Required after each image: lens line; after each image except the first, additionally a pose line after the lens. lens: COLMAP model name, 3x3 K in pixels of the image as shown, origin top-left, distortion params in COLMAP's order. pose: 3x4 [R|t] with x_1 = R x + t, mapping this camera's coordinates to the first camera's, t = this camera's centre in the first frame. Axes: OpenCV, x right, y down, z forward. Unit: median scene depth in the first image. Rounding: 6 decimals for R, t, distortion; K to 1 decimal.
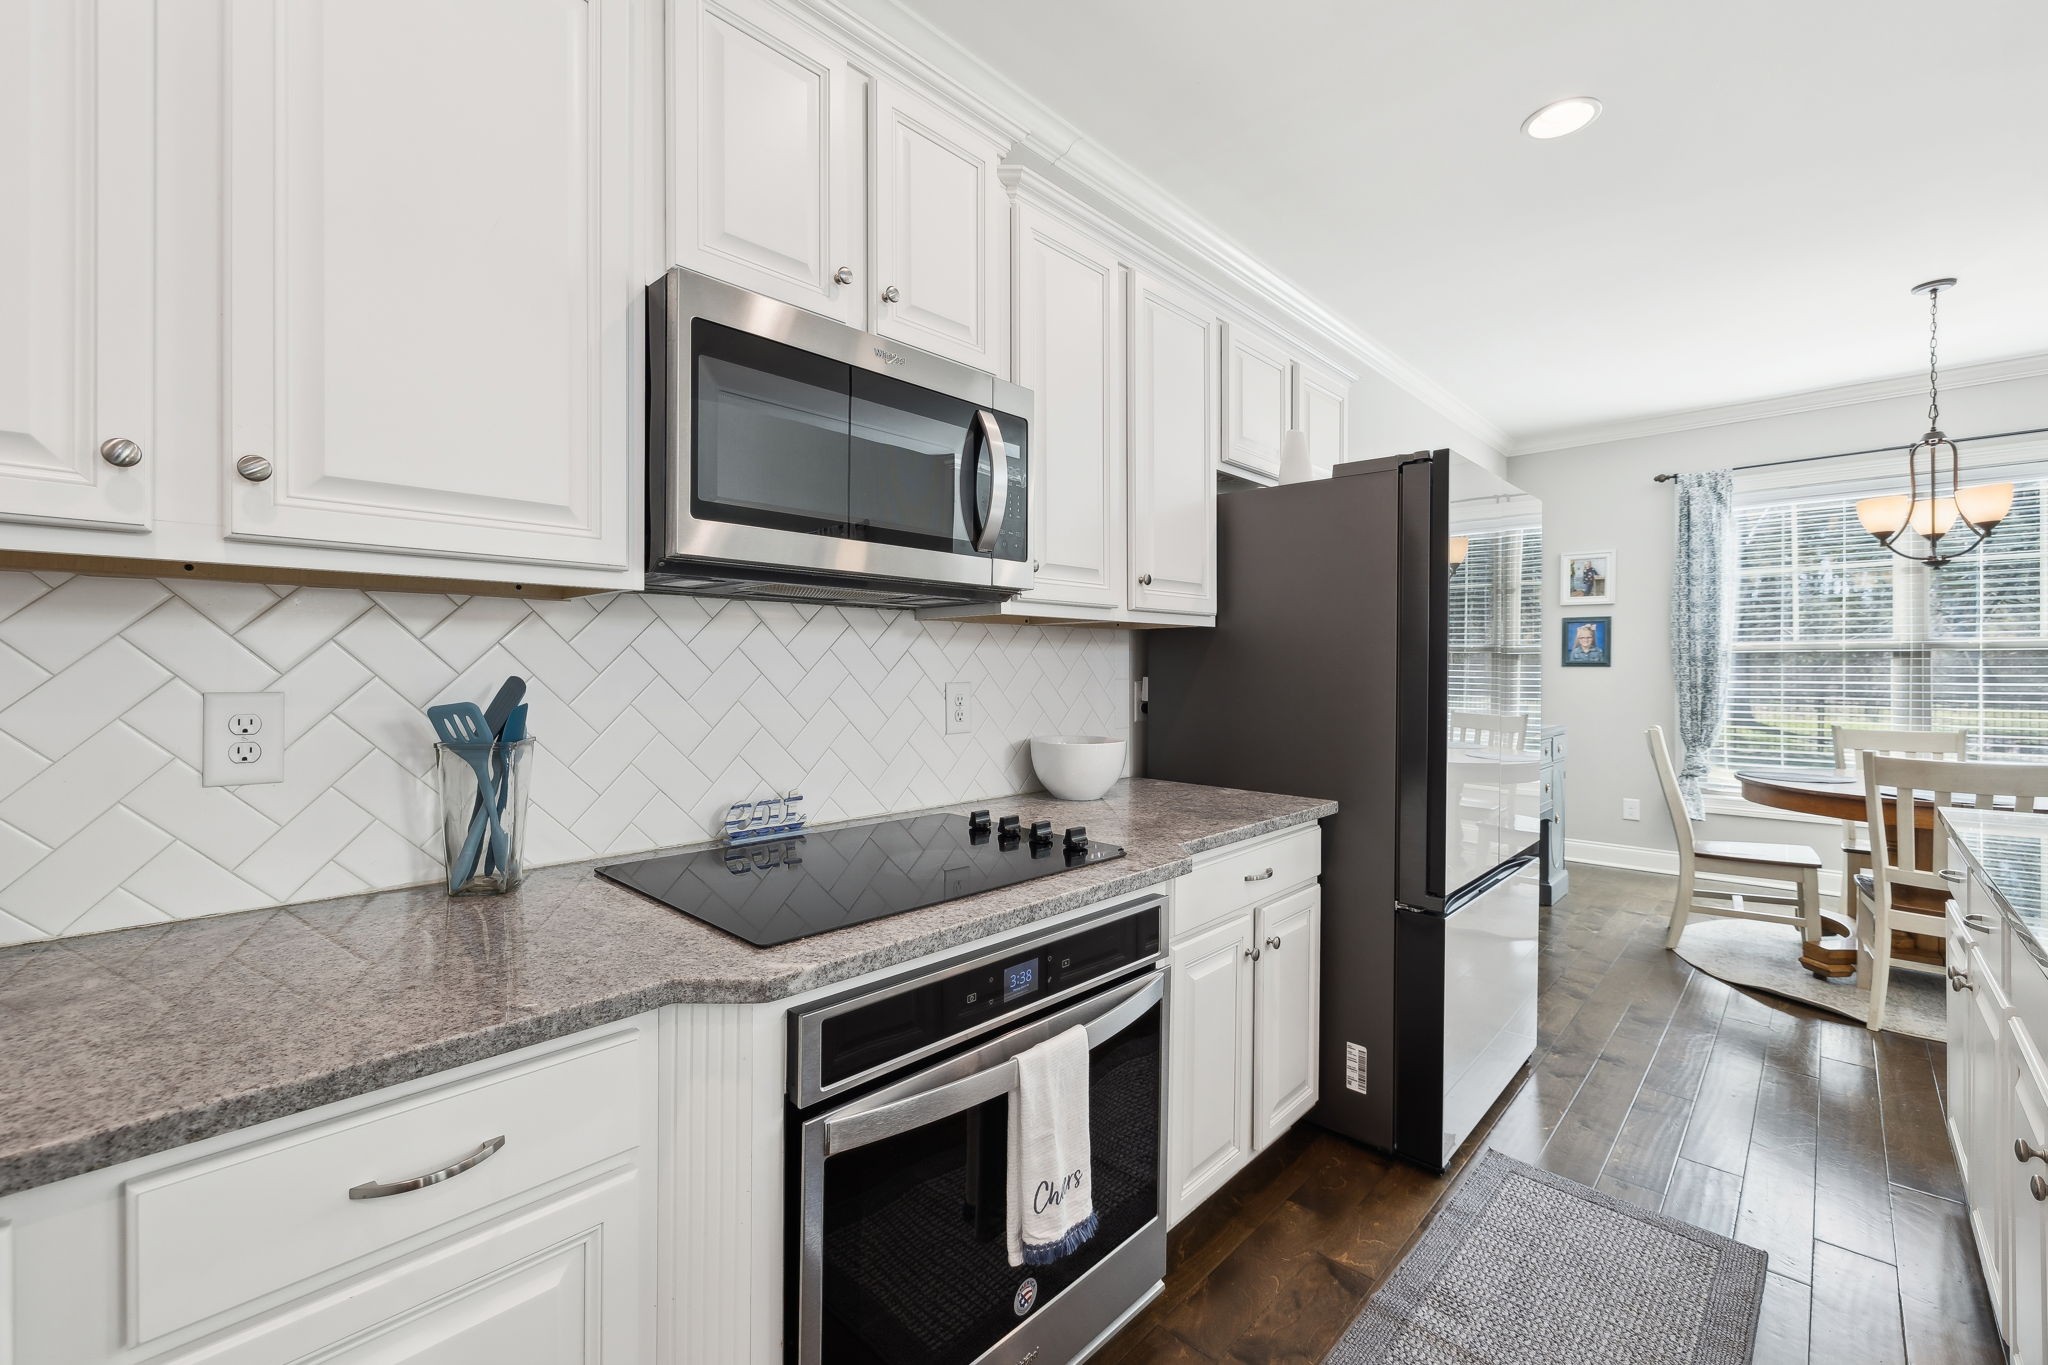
lens RADIAL K [[862.4, 0, 1017.6], [0, 862.4, 675.4], [0, 0, 1]] dist [0.001393, -0.000343]
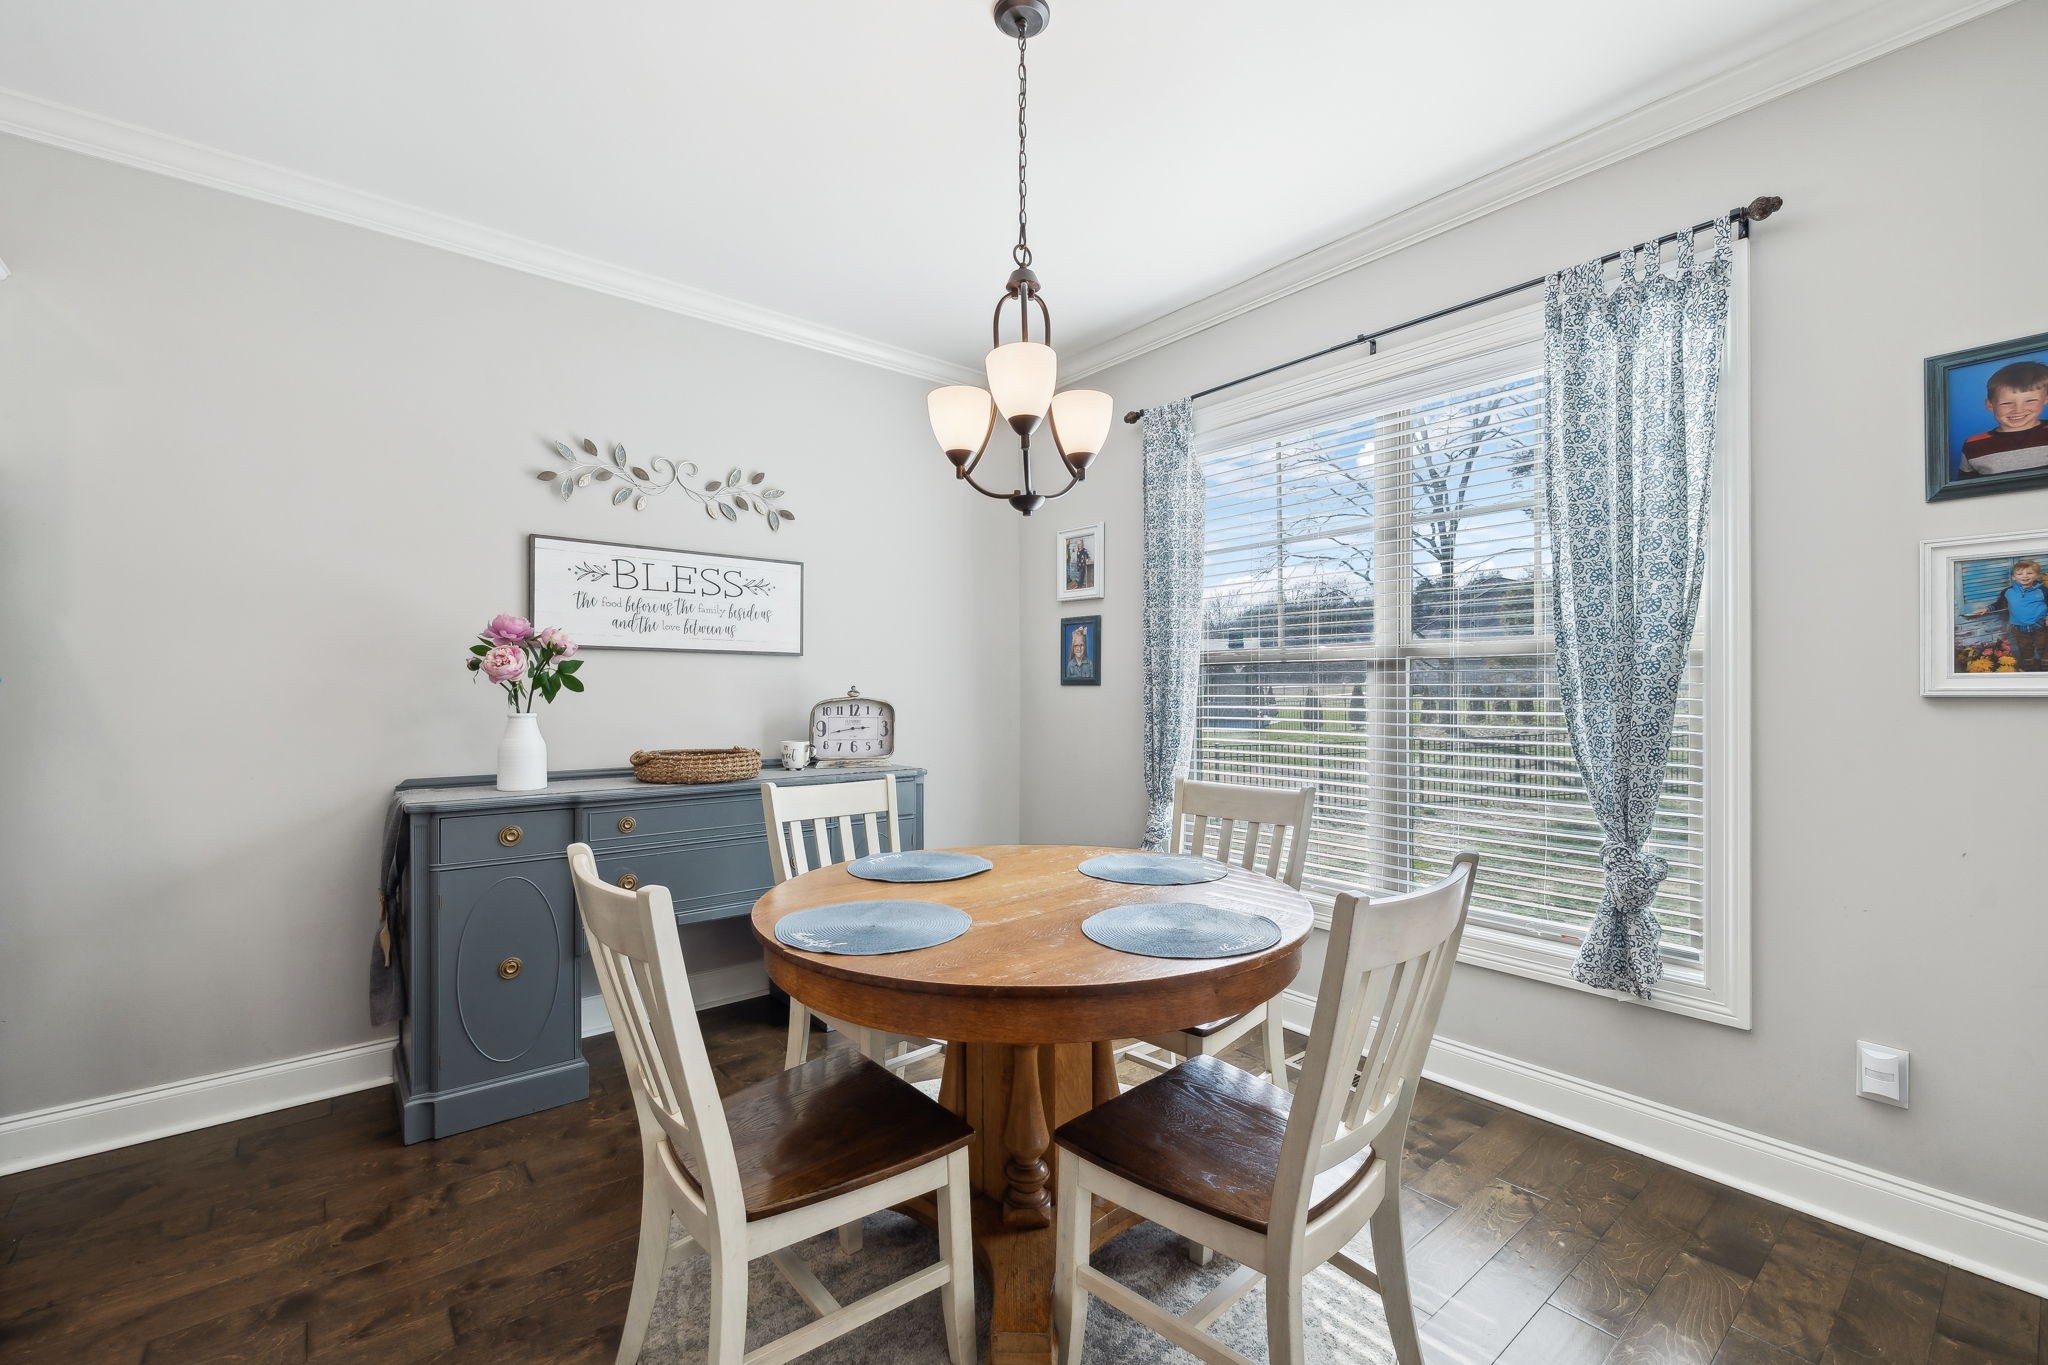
lens RADIAL K [[862.4, 0, 1043.7], [0, 862.4, 701.3], [0, 0, 1]] dist [0.001393, -0.000343]
pose [[0.992619, 0.000852, -0.121270, 0.892814], [0.000117, 0.999968, 0.007982, -0.002536], [0.121273, -0.007937, 0.992587, 0.339251]]
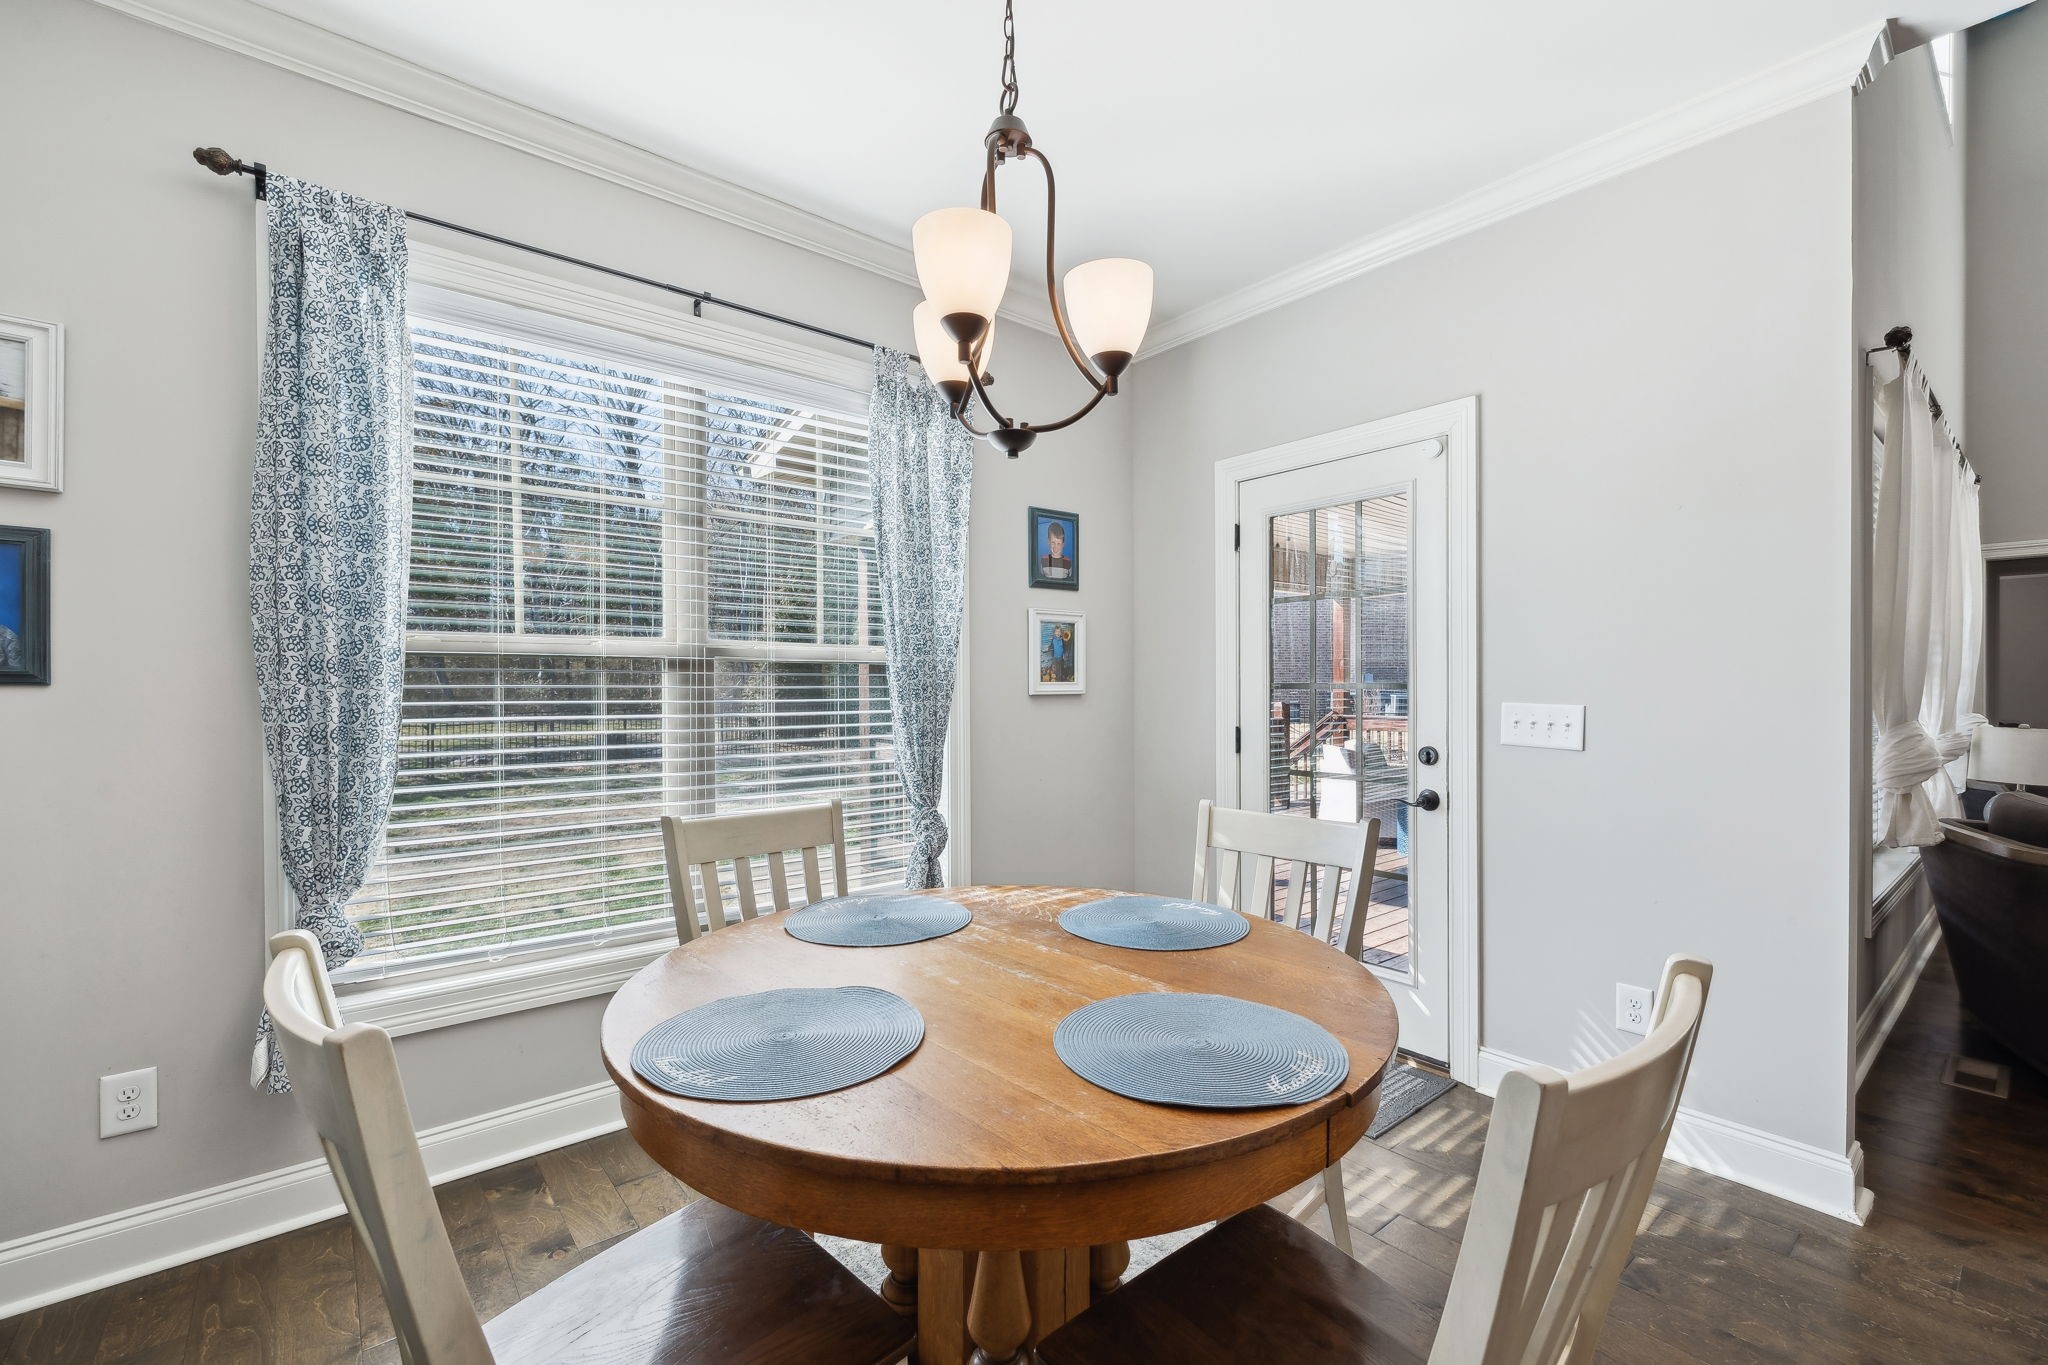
lens RADIAL K [[862.4, 0, 1028.7], [0, 862.4, 693.0], [0, 0, 1]] dist [0.001393, -0.000343]
pose [[0.118491, -0.004886, 0.992943, 0.504409], [0.009075, 0.999951, 0.003838, -0.006191], [-0.992914, 0.008556, 0.118530, 0.735136]]
